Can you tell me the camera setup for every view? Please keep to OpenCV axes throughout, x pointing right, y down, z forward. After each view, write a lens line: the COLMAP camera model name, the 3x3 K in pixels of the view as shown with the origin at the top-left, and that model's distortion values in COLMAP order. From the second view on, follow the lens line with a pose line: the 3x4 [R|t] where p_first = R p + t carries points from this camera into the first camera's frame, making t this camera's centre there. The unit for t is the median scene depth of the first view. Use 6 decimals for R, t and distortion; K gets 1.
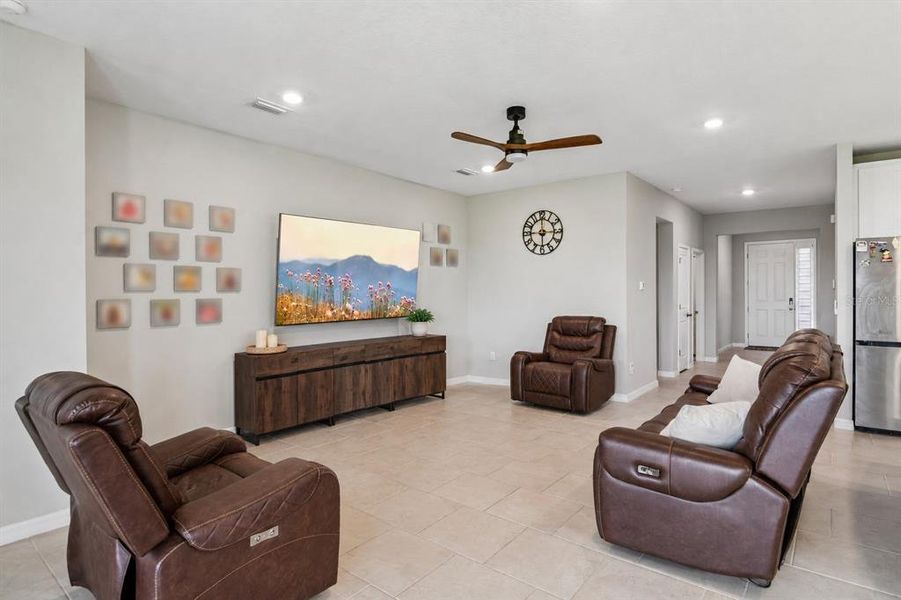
lens RADIAL K [[475.2, 0, 464.4], [0, 475.2, 296.5], [0, 0, 1]] dist [0.000798, -0.000138]
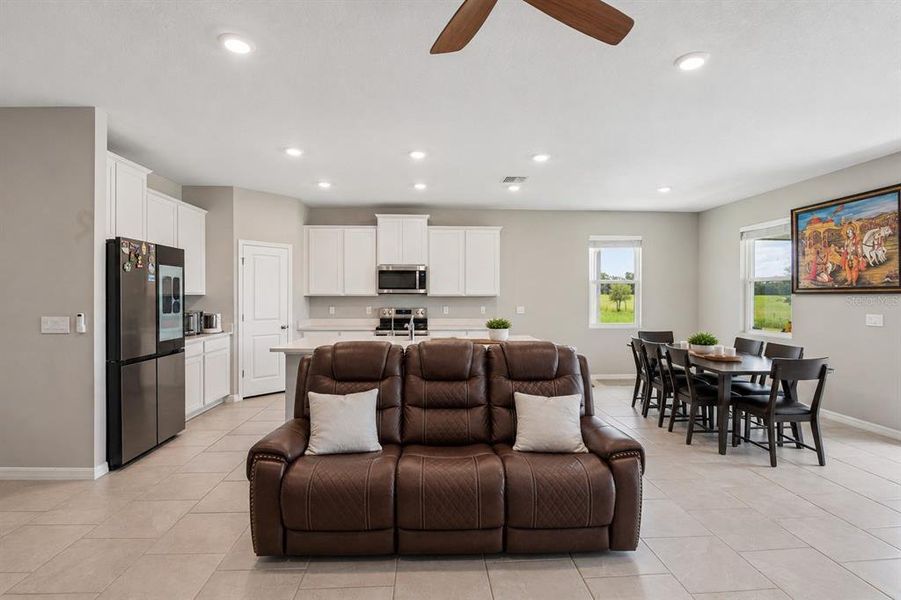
lens RADIAL K [[420.3, 0, 457.8], [0, 420.3, 296.0], [0, 0, 1]] dist [0.000791, -0.021850]
pose [[-0.654064, -0.000566, 0.756439, -0.071478], [0.006841, 0.999954, 0.006664, -0.016850], [-0.756408, 0.009534, -0.654030, 0.833755]]
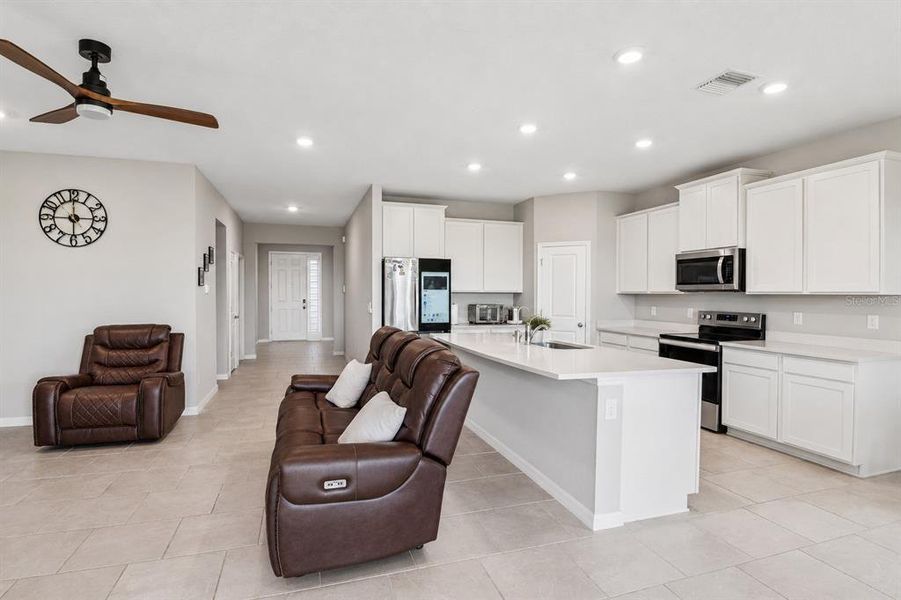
lens RADIAL K [[441.0, 0, 430.7], [0, 441.0, 300.4], [0, 0, 1]] dist [0.000417, -0.010455]
pose [[0.570863, -0.009016, 0.820996, -0.101330], [0.003298, 0.999957, 0.008688, -0.006760], [-0.821039, -0.002252, 0.570868, 0.137914]]
